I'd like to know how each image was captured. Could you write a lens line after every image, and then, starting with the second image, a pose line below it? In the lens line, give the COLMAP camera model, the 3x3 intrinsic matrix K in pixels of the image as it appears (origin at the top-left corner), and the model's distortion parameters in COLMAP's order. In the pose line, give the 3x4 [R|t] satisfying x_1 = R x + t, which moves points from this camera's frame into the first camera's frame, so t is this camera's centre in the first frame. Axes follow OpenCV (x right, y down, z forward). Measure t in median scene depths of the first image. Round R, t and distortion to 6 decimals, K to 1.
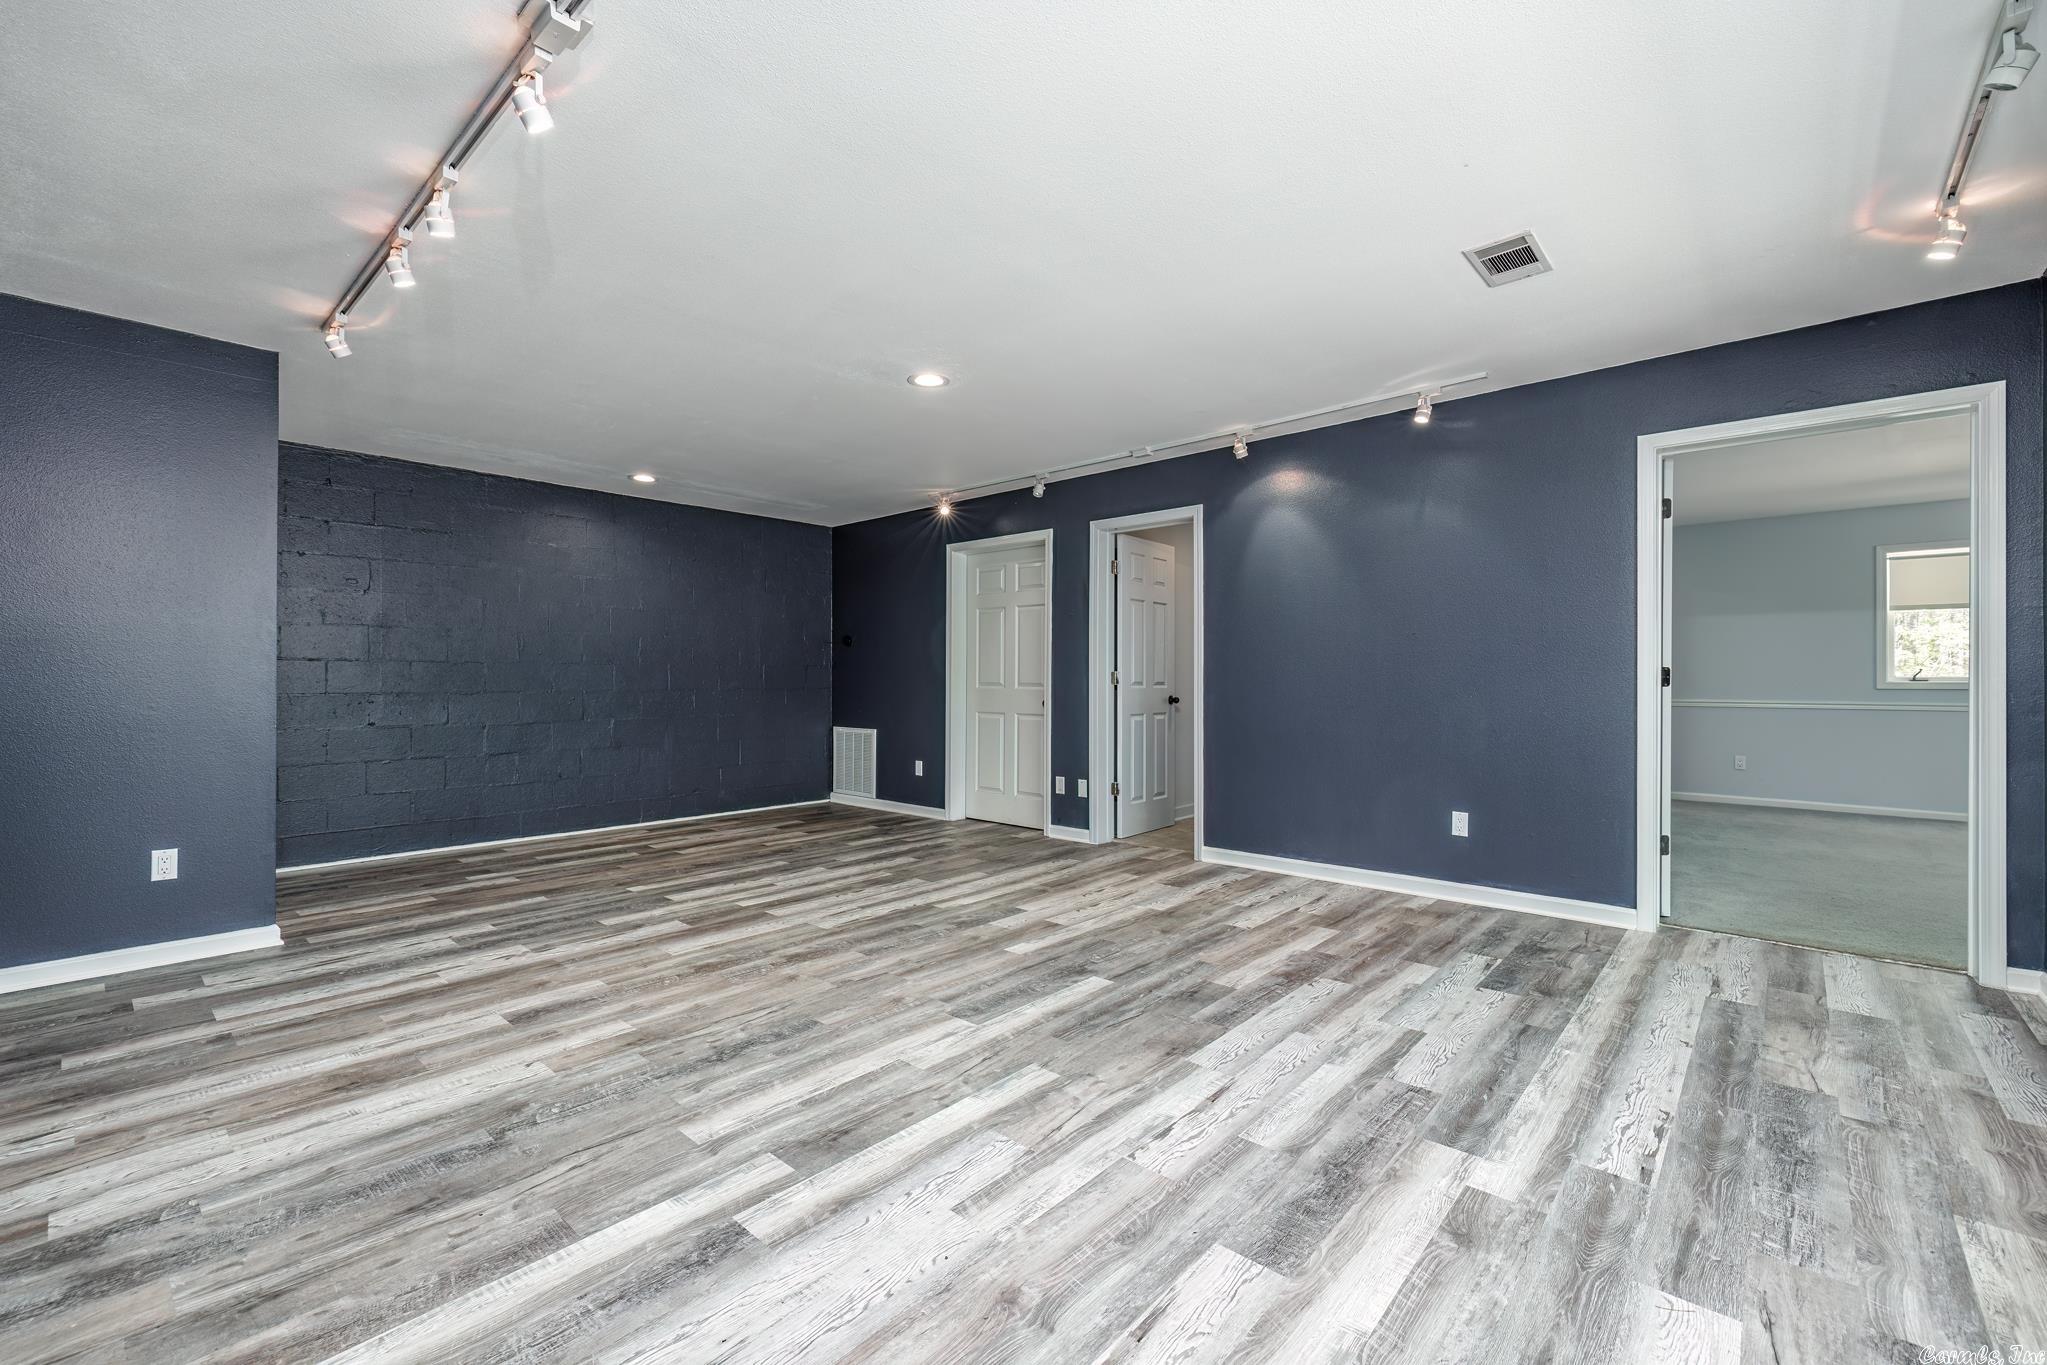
lens RADIAL K [[862.0, 0, 1025.8], [0, 862.0, 675.7], [0, 0, 1]] dist [0.001205, 0.000069]
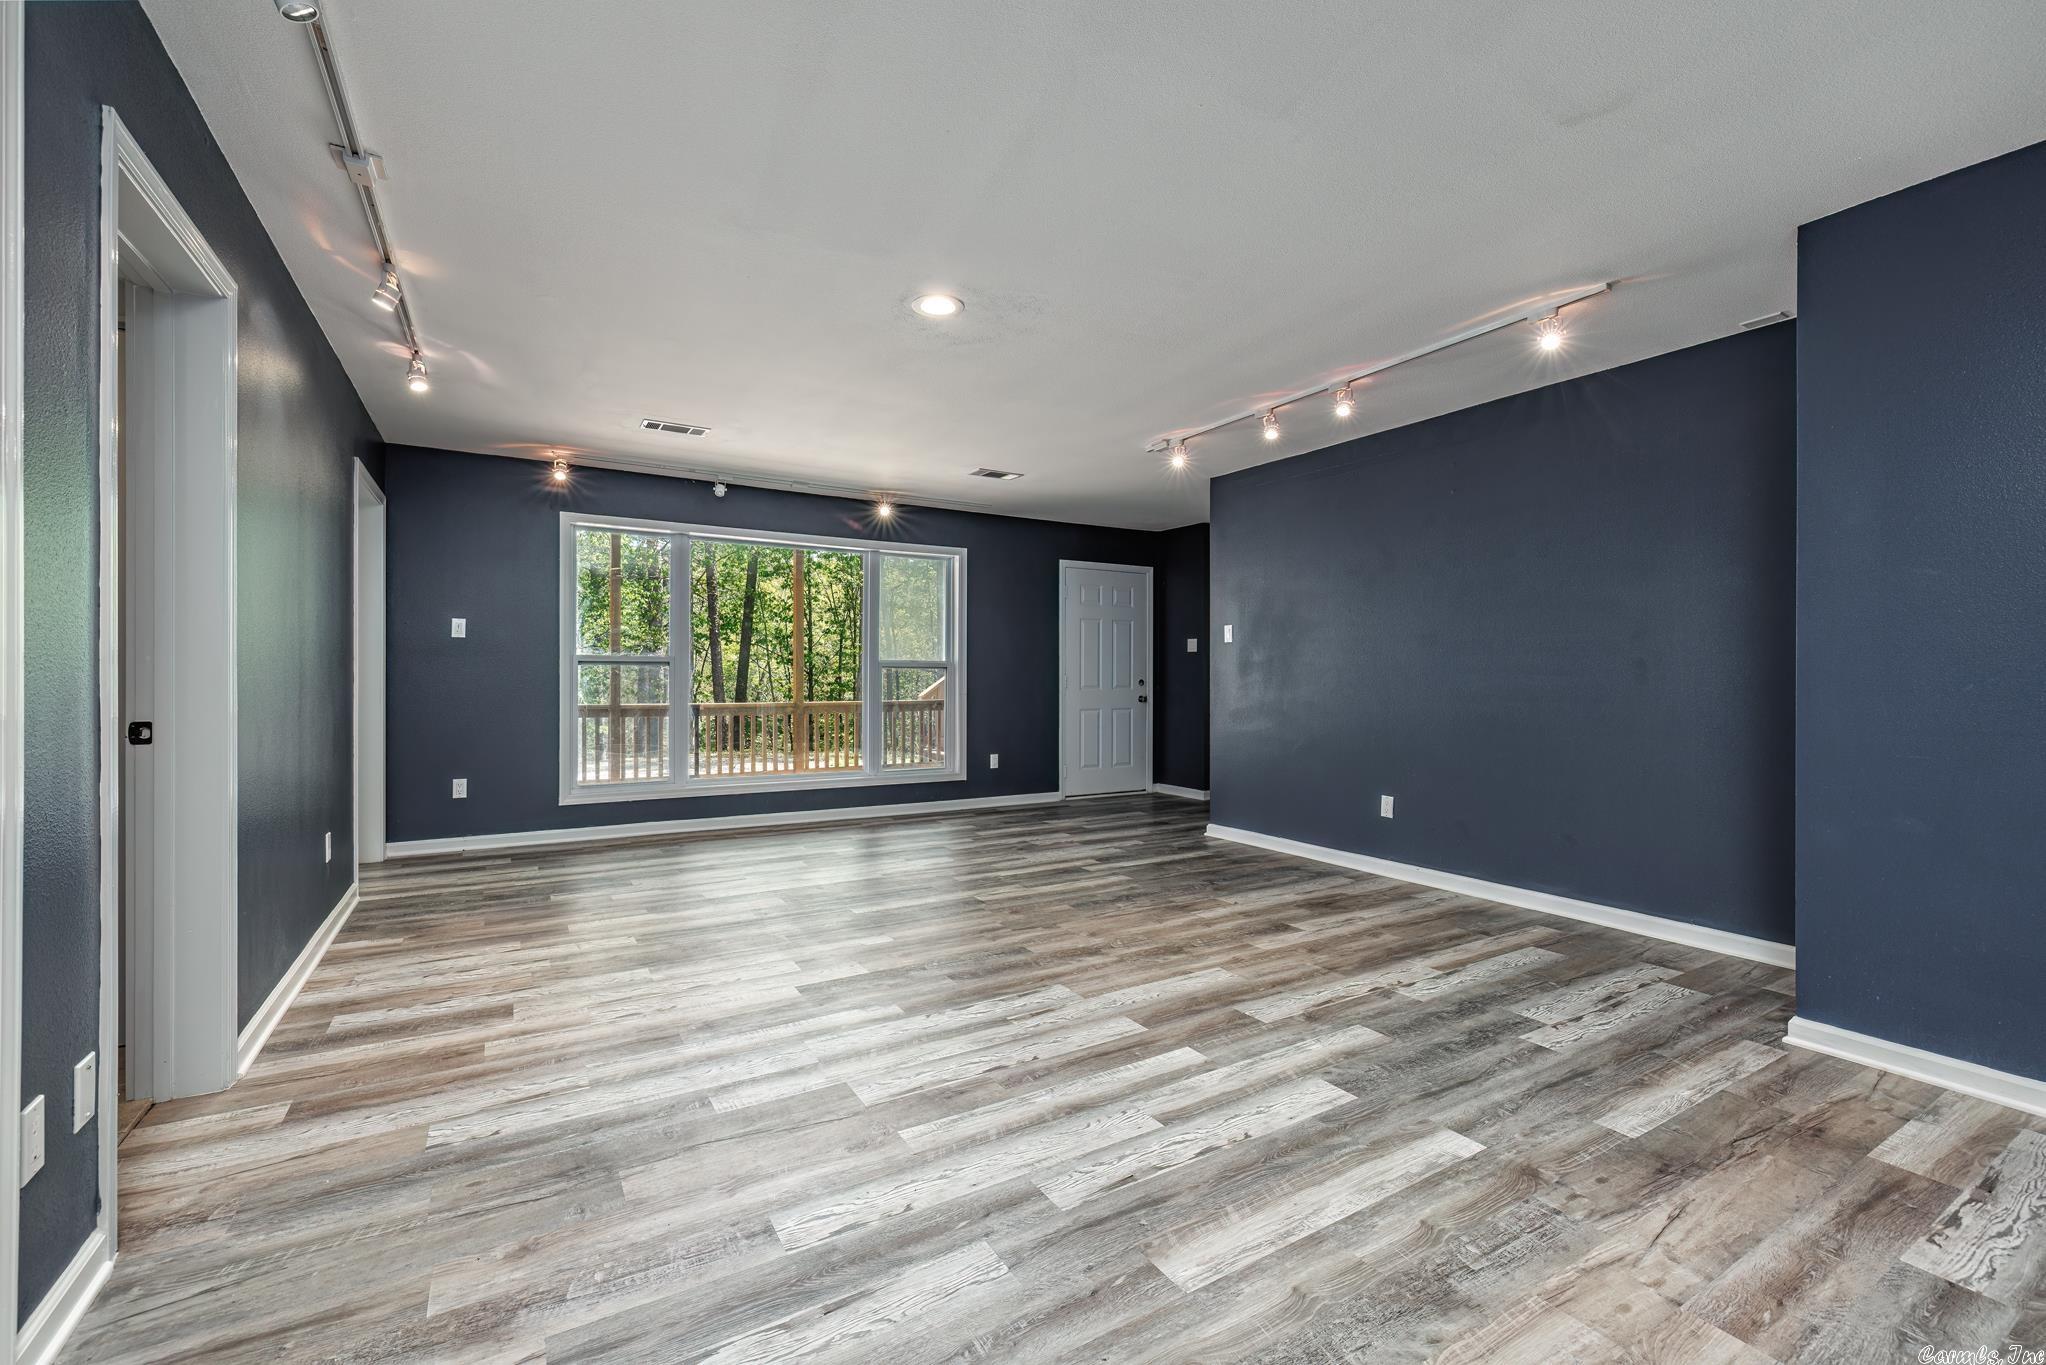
lens RADIAL K [[861.6, 0, 1025.3], [0, 861.6, 675.7], [0, 0, 1]] dist [0.001205, 0.000069]
pose [[-0.957434, -0.003213, 0.288635, -0.496876], [-0.003805, 0.999992, -0.001490, 0.004812], [-0.288628, -0.002525, -0.957438, 2.050765]]
